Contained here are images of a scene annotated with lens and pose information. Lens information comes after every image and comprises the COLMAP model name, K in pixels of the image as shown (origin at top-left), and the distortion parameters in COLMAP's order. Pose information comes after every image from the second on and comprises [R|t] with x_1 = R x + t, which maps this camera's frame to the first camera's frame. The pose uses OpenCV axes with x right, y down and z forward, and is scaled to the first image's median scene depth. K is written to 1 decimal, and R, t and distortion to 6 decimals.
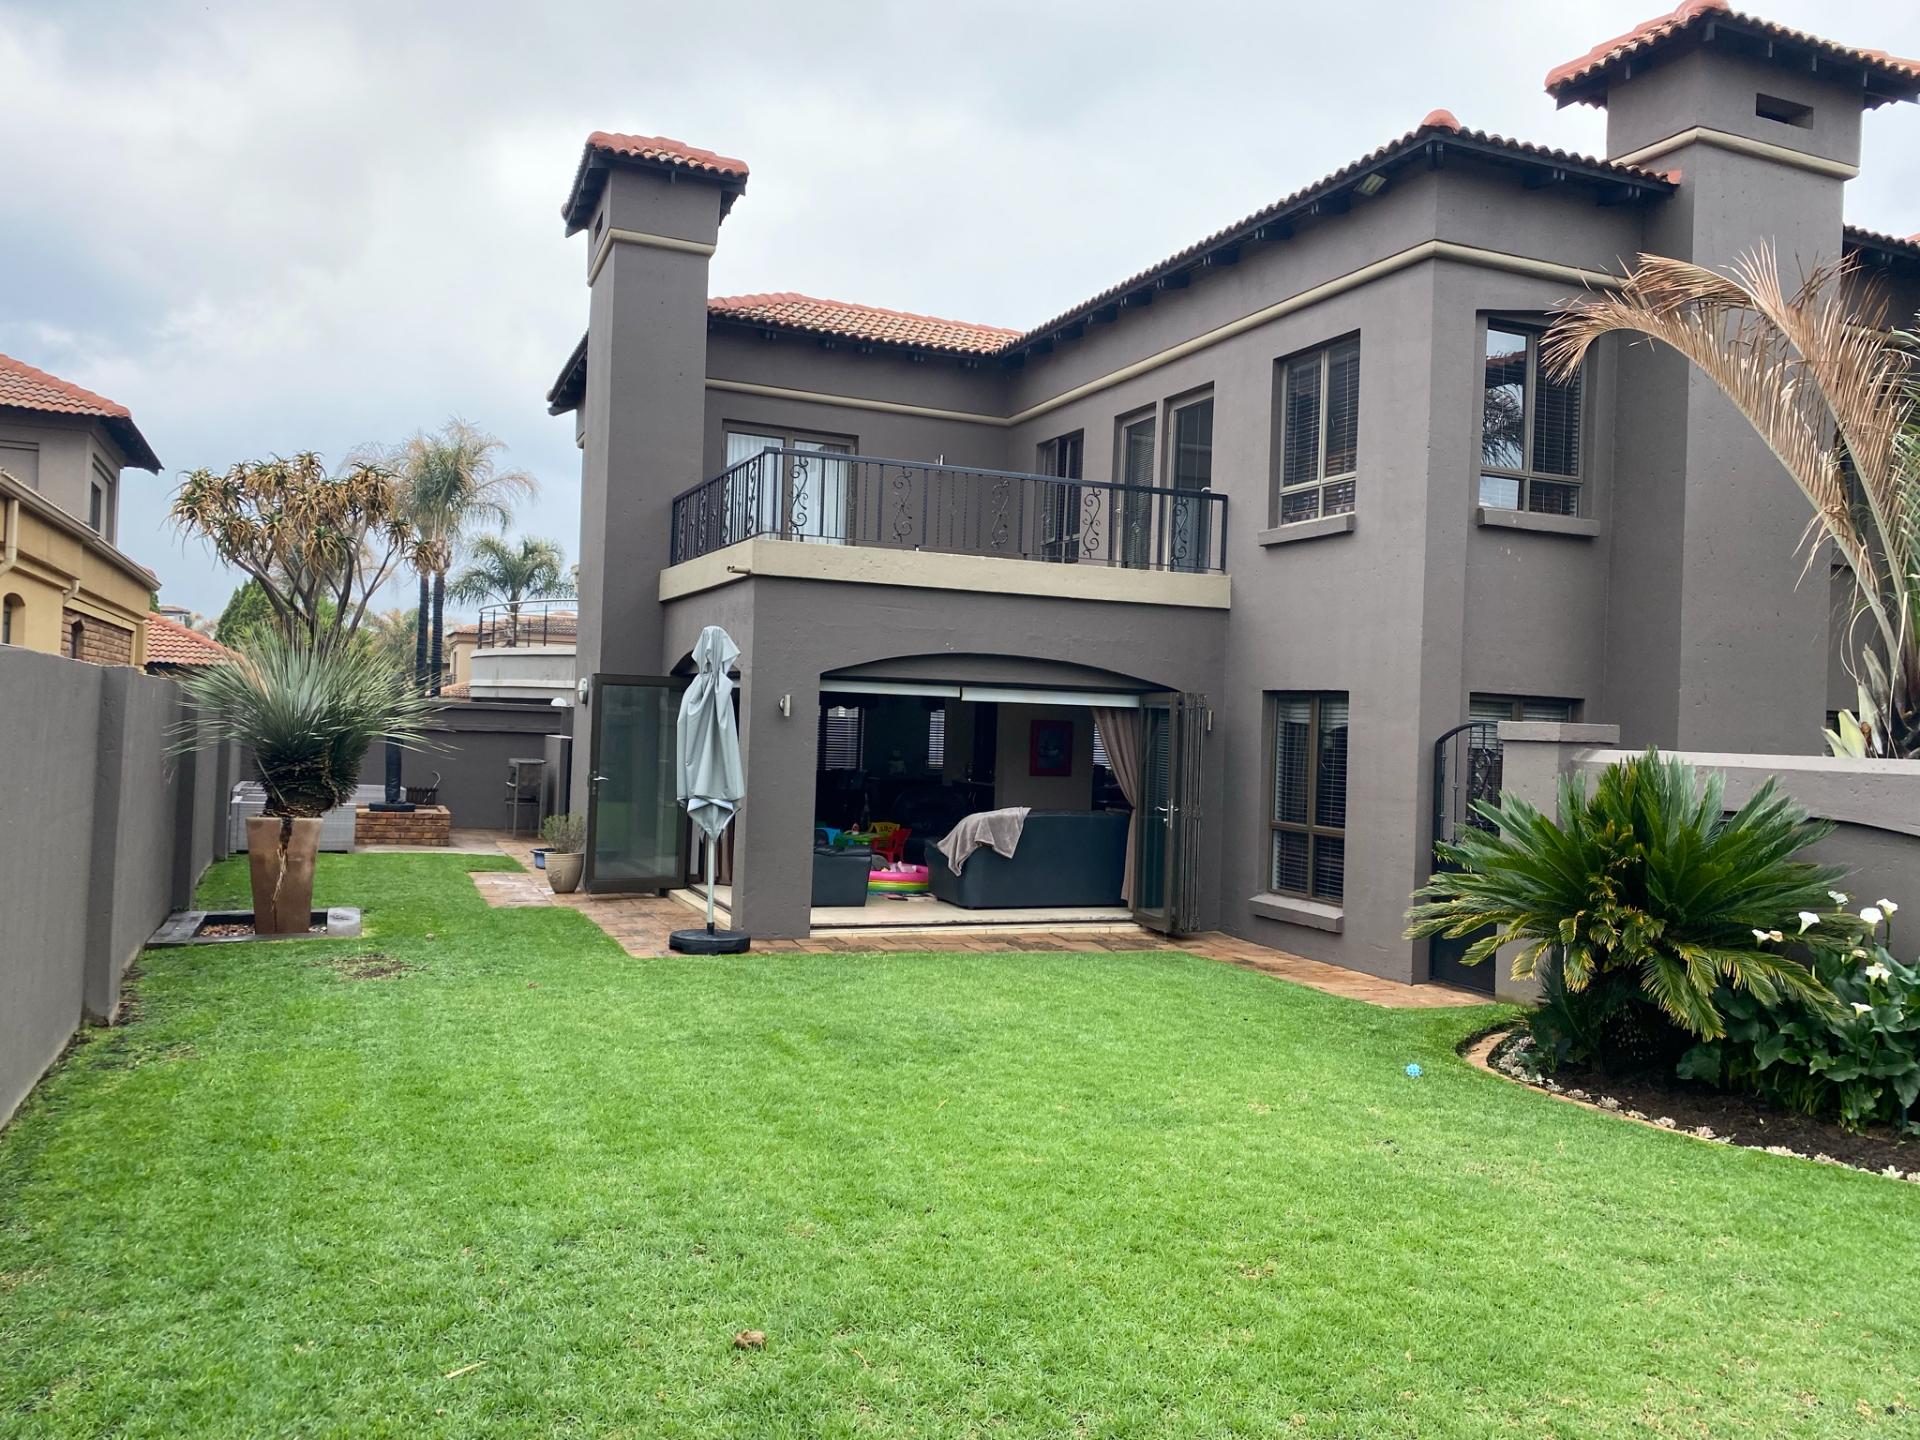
lens RADIAL K [[1475.5, 0, 955.9], [0, 1475.5, 712.5], [0, 0, 1]] dist [0.044967, -0.041920]
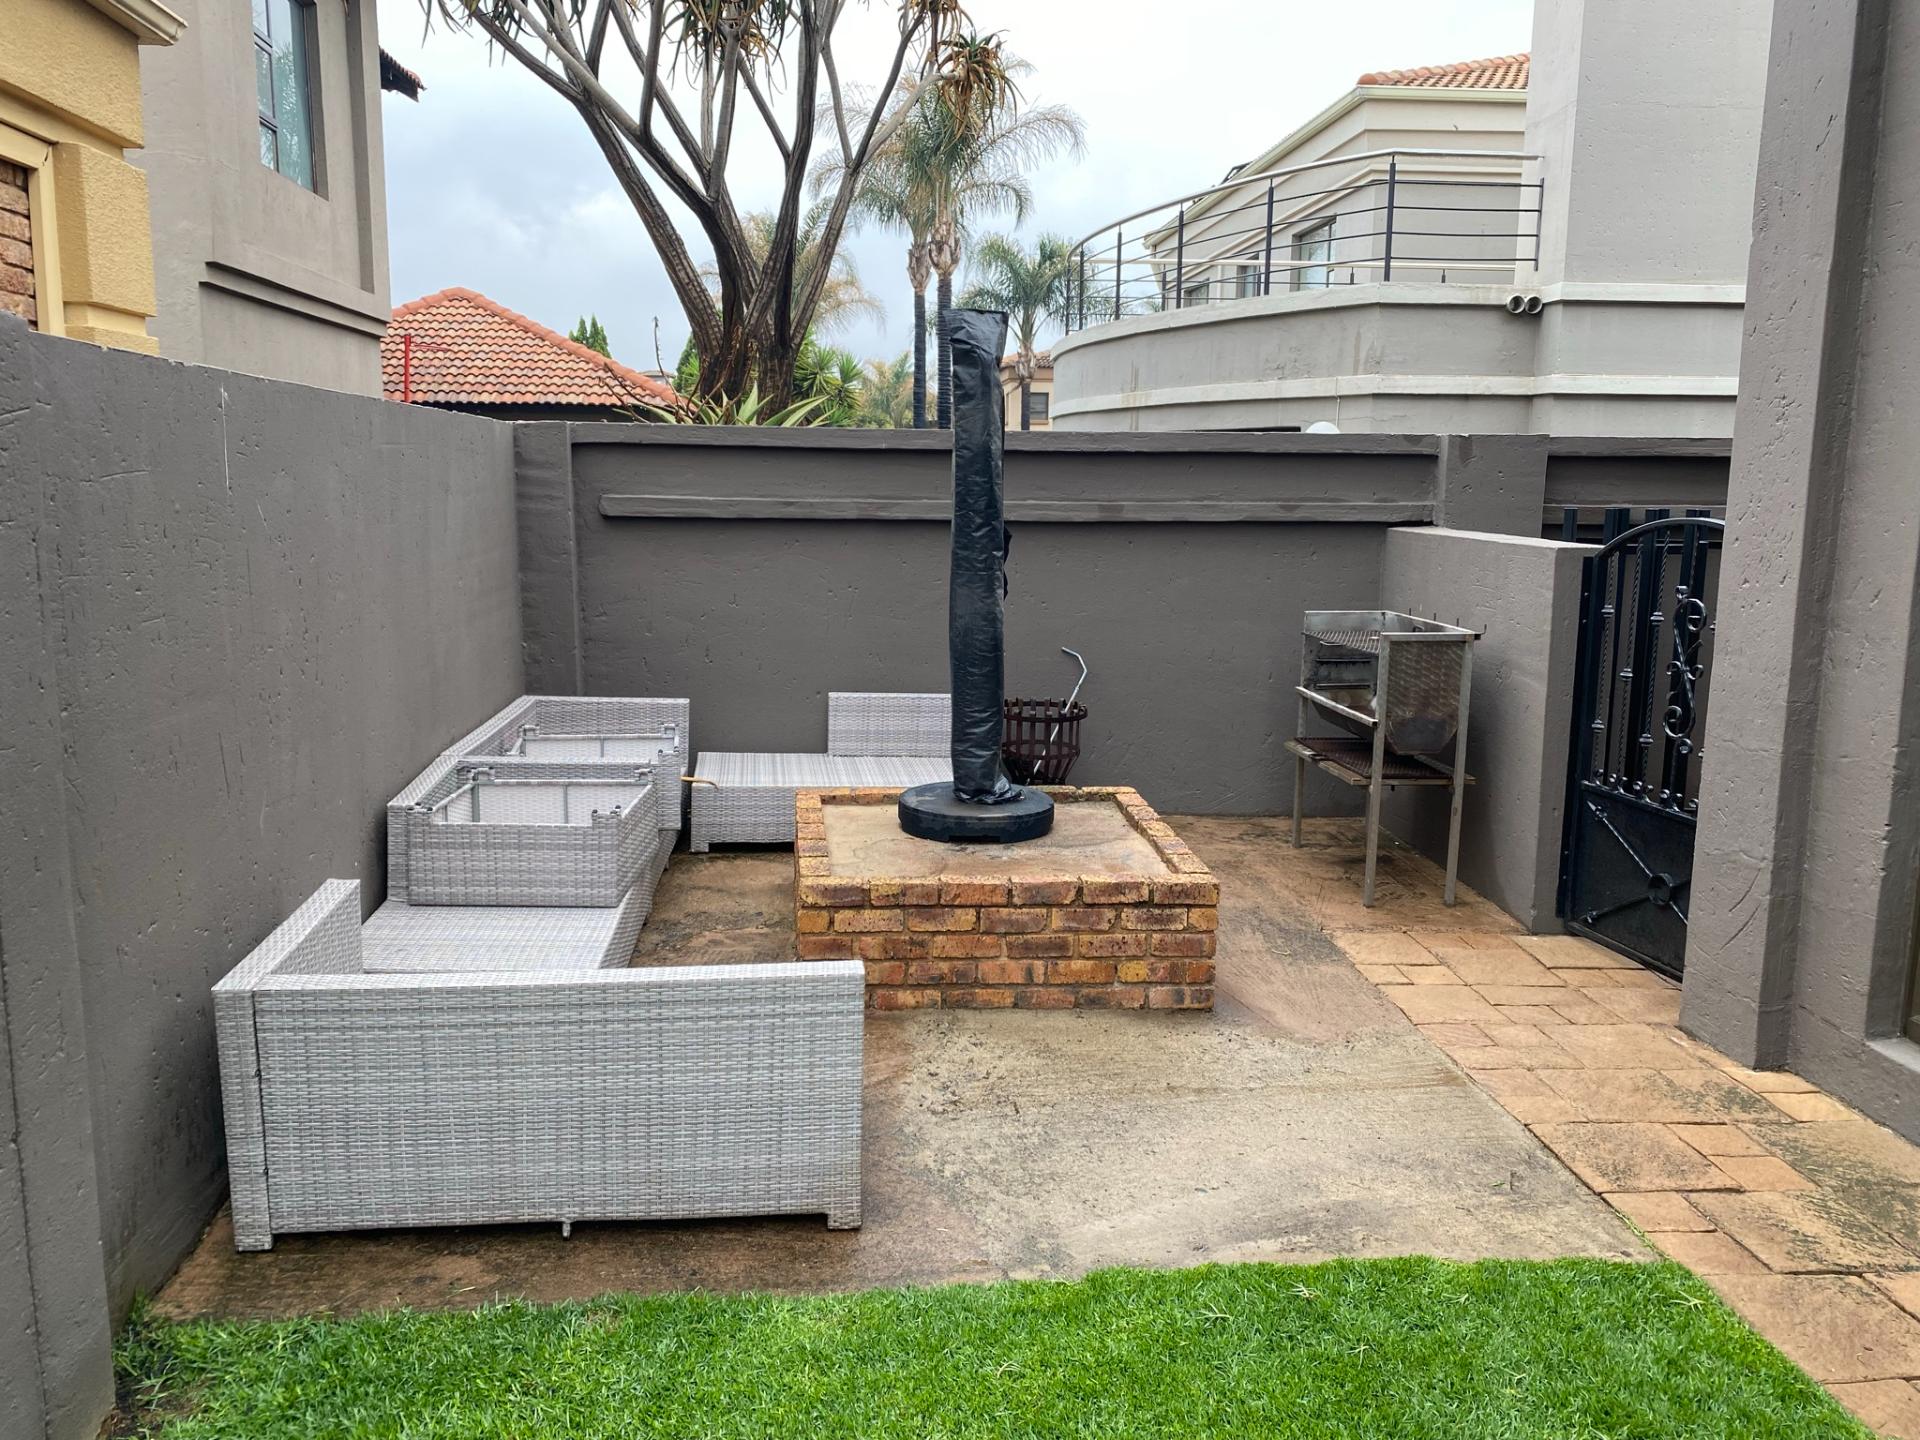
lens RADIAL K [[1475.5, 0, 958.2], [0, 1475.5, 713.9], [0, 0, 1]] dist [0.044967, -0.041920]
pose [[0.952951, 0.022172, -0.302314, -0.108913], [0.027033, 0.987131, 0.157612, 0.000749], [0.301918, -0.158369, 0.940088, 0.269617]]
